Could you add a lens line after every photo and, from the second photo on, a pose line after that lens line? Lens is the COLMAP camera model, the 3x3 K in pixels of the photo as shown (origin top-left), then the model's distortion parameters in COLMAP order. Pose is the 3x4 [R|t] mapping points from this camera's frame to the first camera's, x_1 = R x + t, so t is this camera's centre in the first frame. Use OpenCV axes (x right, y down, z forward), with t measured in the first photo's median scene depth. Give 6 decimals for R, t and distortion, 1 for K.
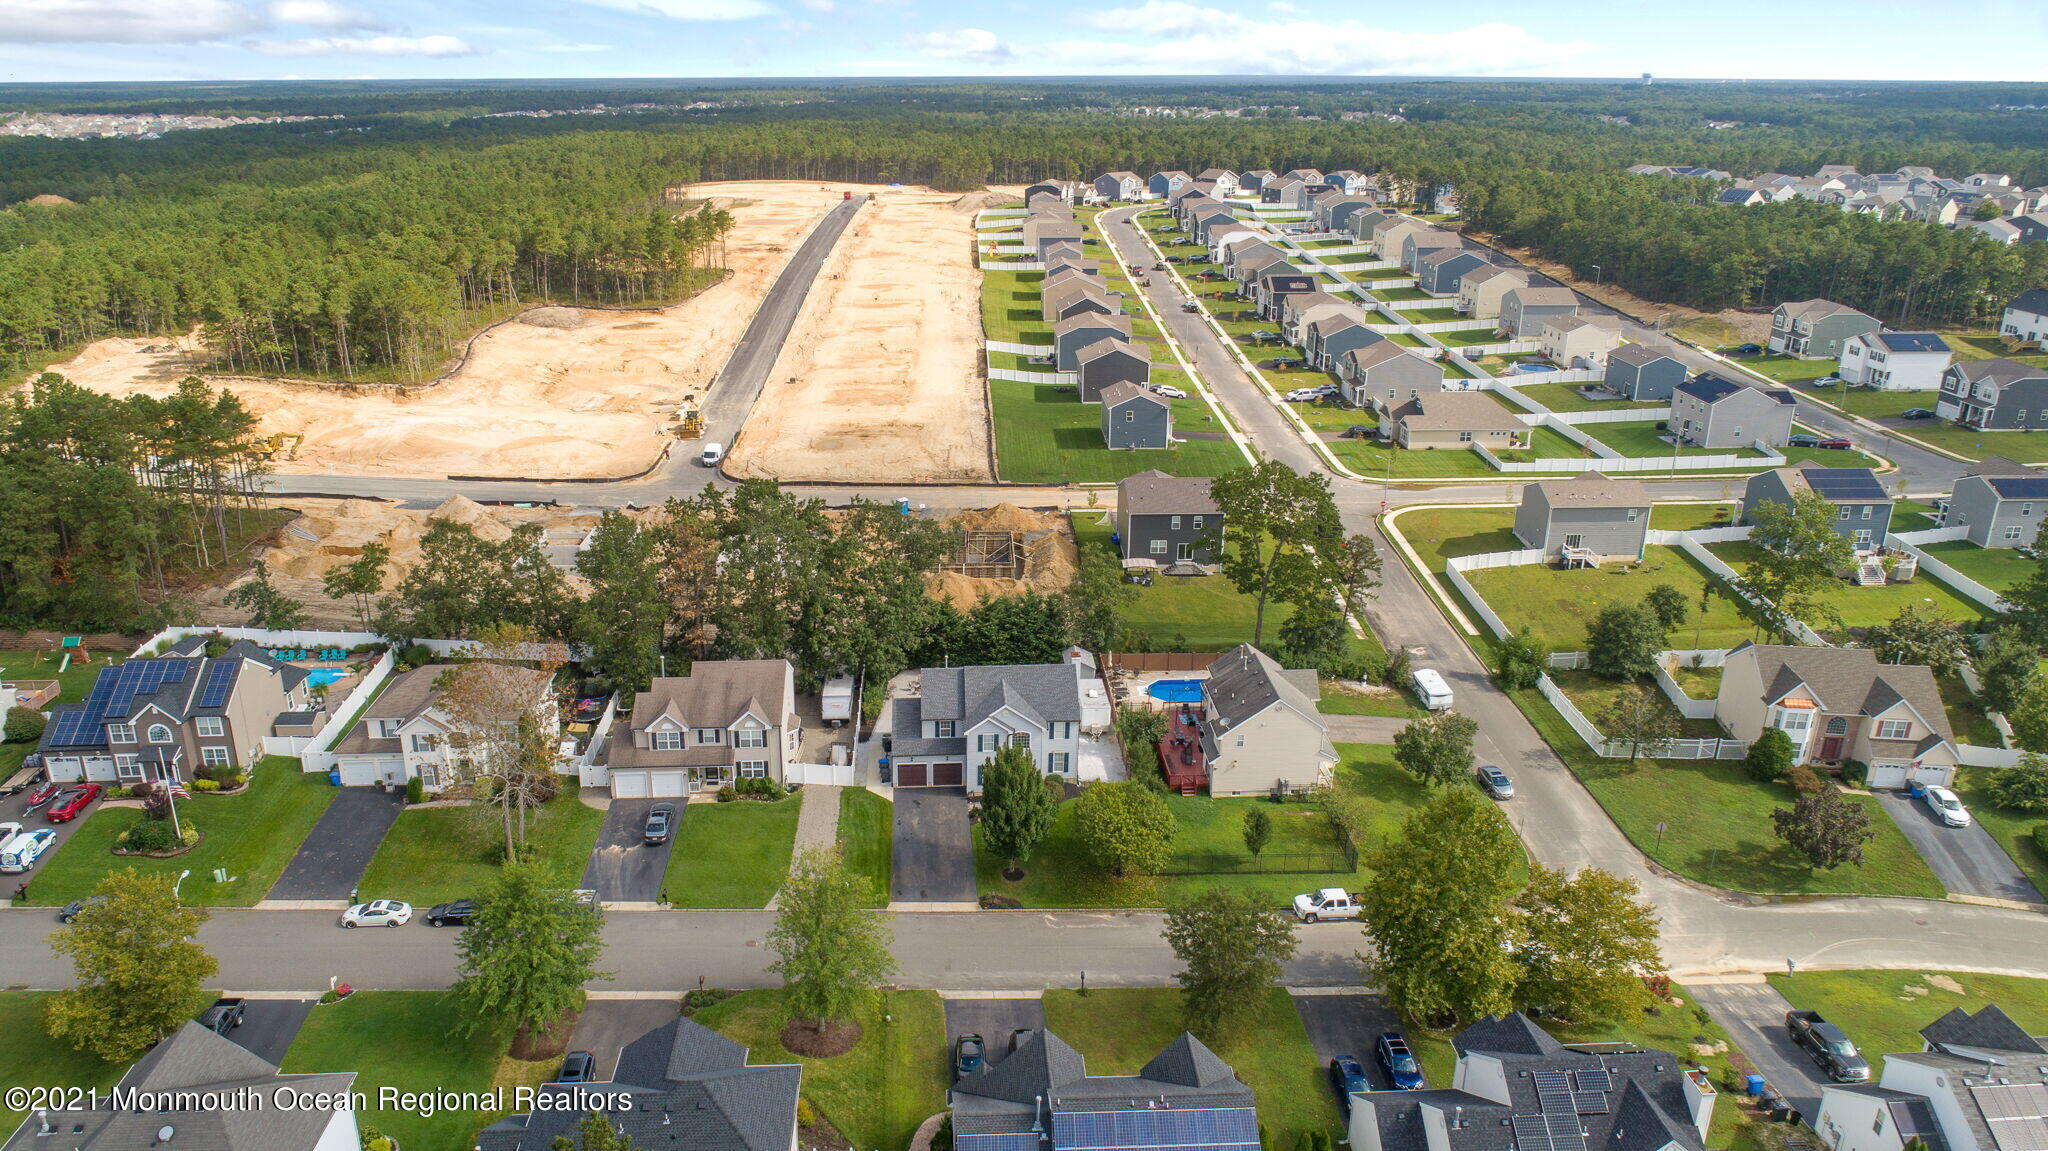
lens RADIAL K [[1373.0, 0, 988.3], [0, 1373.0, 570.8], [0, 0, 1]] dist [-0.019834, 0.009126]
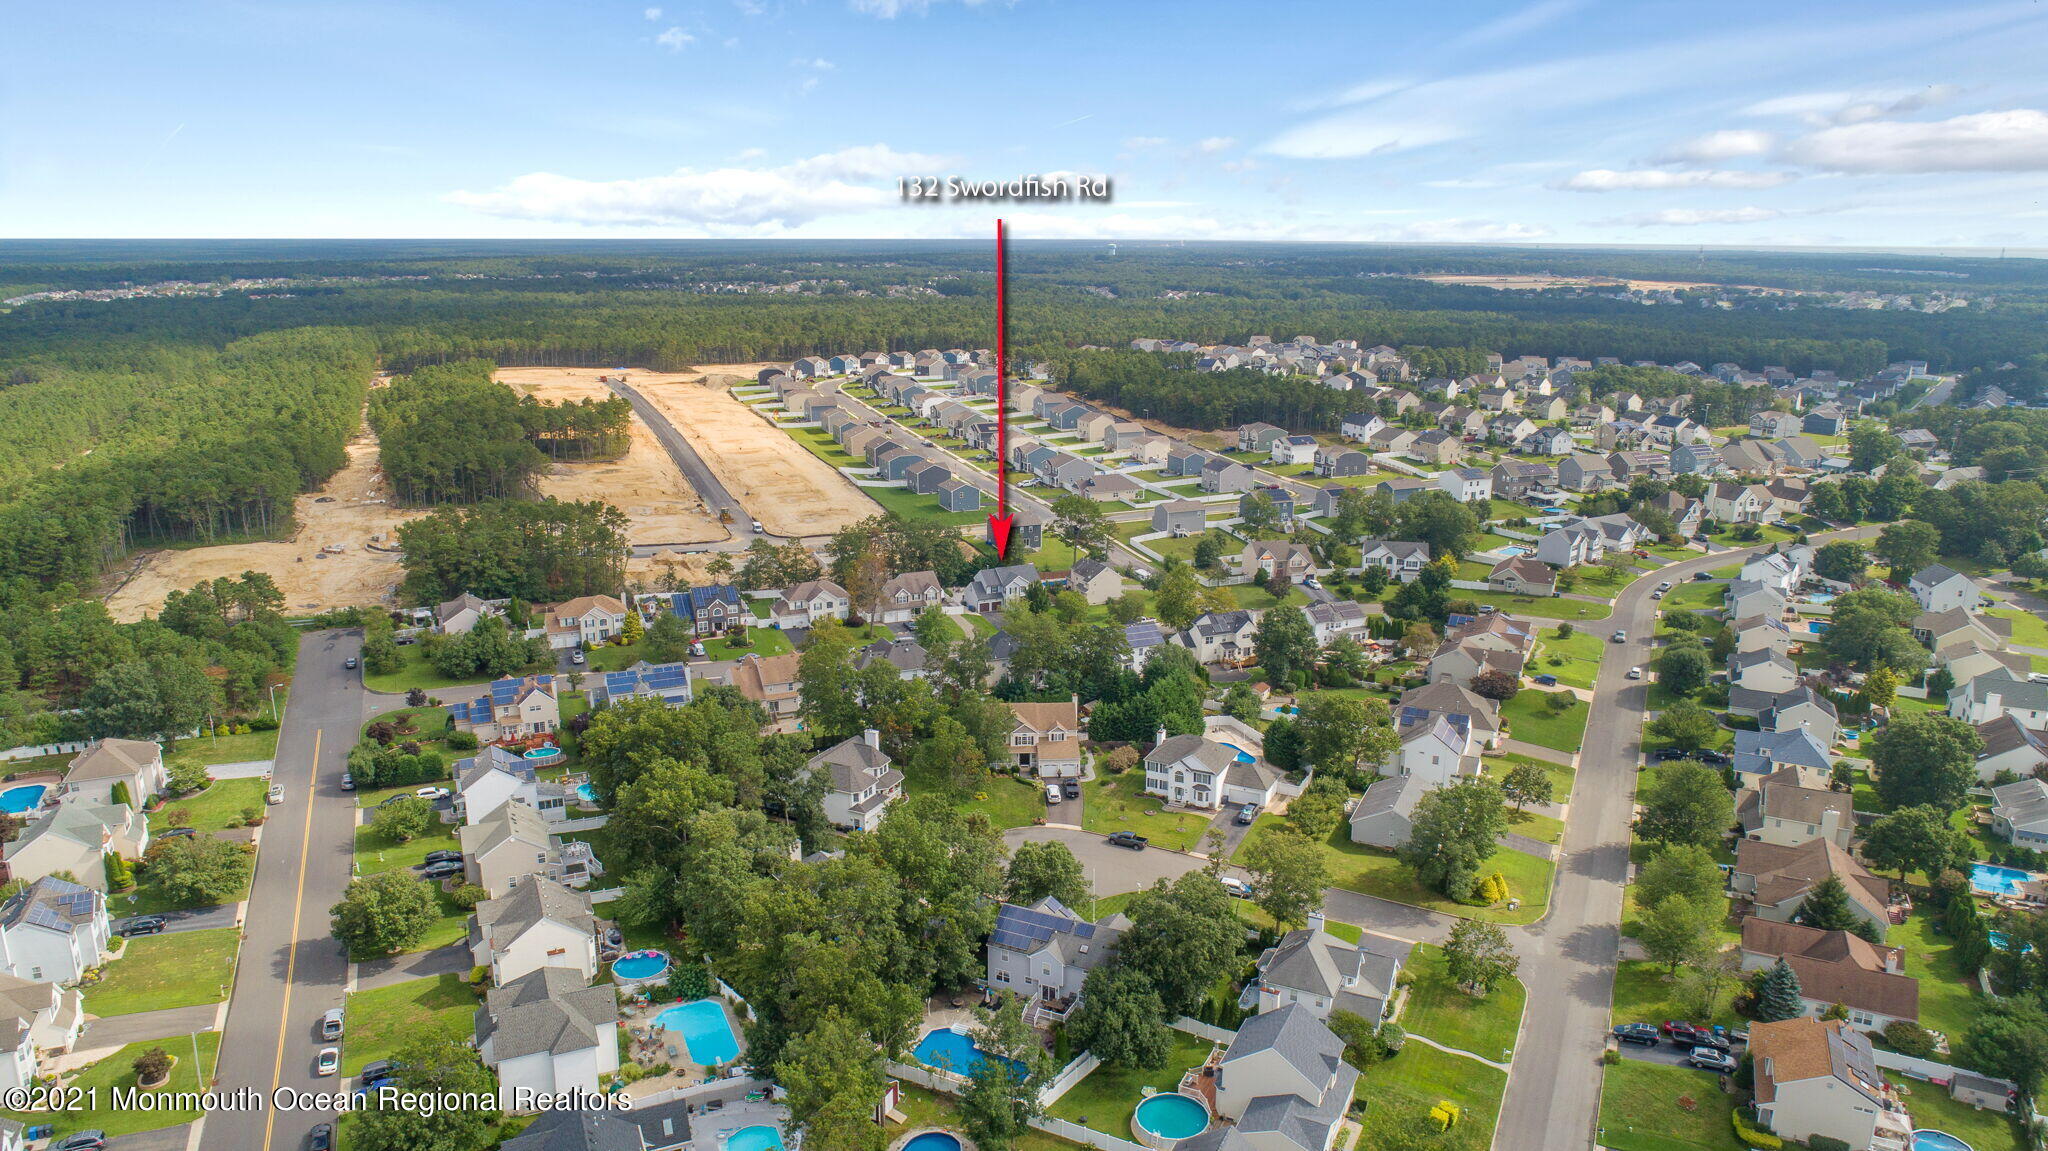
lens RADIAL K [[1373.0, 0, 1030.0], [0, 1373.0, 570.5], [0, 0, 1]] dist [-0.019834, 0.009126]
pose [[0.931195, -0.081025, 0.355402, -0.627224], [0.119025, 0.989129, -0.086356, 0.216628], [-0.344542, 0.122716, 0.930716, -1.052969]]
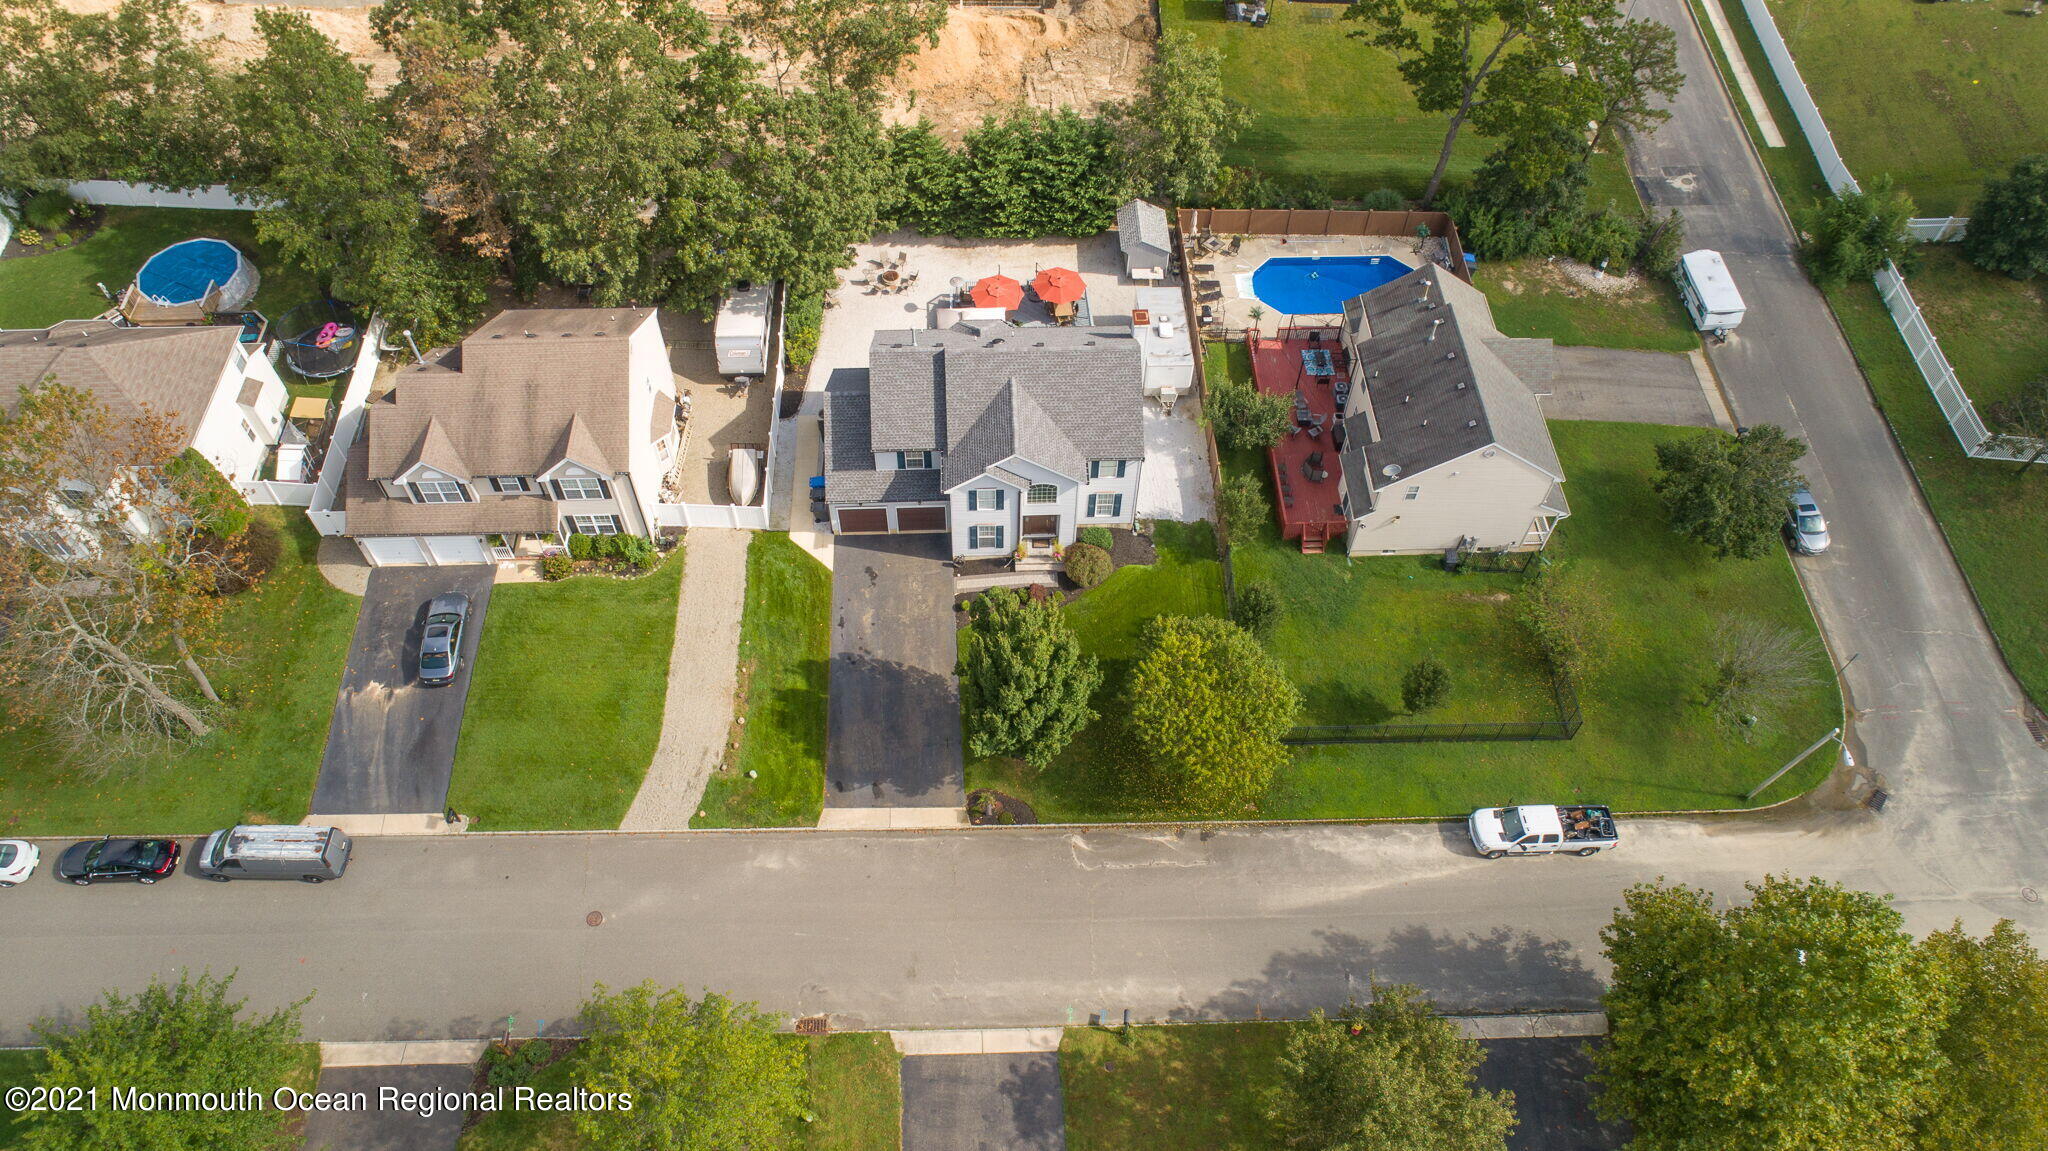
lens RADIAL K [[1373.0, 0, 1016.5], [0, 1373.0, 572.9], [0, 0, 1]] dist [-0.019834, 0.009126]
pose [[0.999876, 0.015113, 0.004387, 0.007115], [-0.014999, 0.830845, 0.556302, -0.115282], [0.004763, -0.556299, 0.830968, 0.323044]]
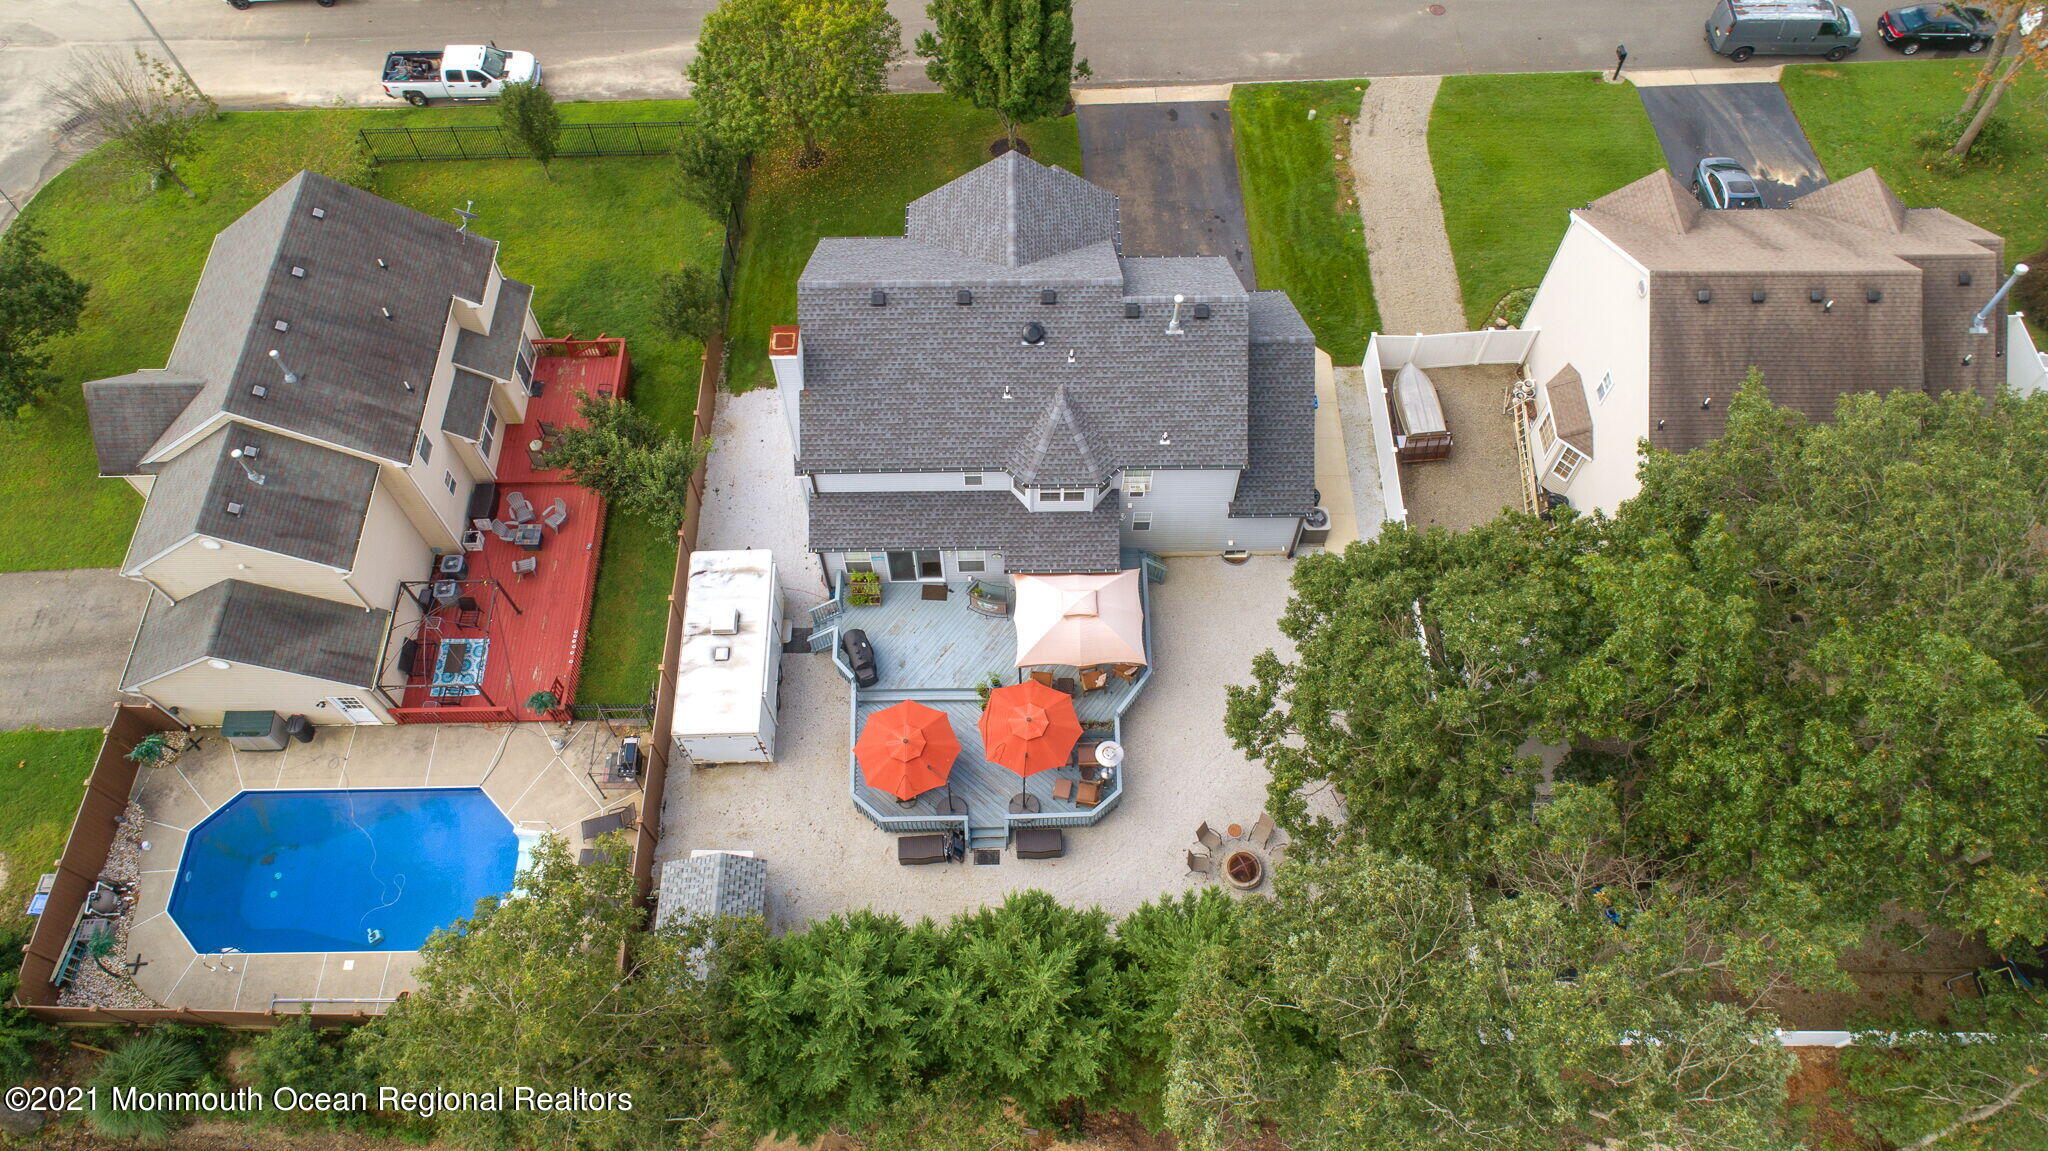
lens RADIAL K [[1373.0, 0, 1023.5], [0, 1373.0, 579.1], [0, 0, 1]] dist [-0.019834, 0.009126]
pose [[-0.999338, -0.029231, 0.021675, -0.002035], [0.016892, 0.154961, 0.987776, -0.175196], [-0.032233, 0.987488, -0.154365, 0.765985]]
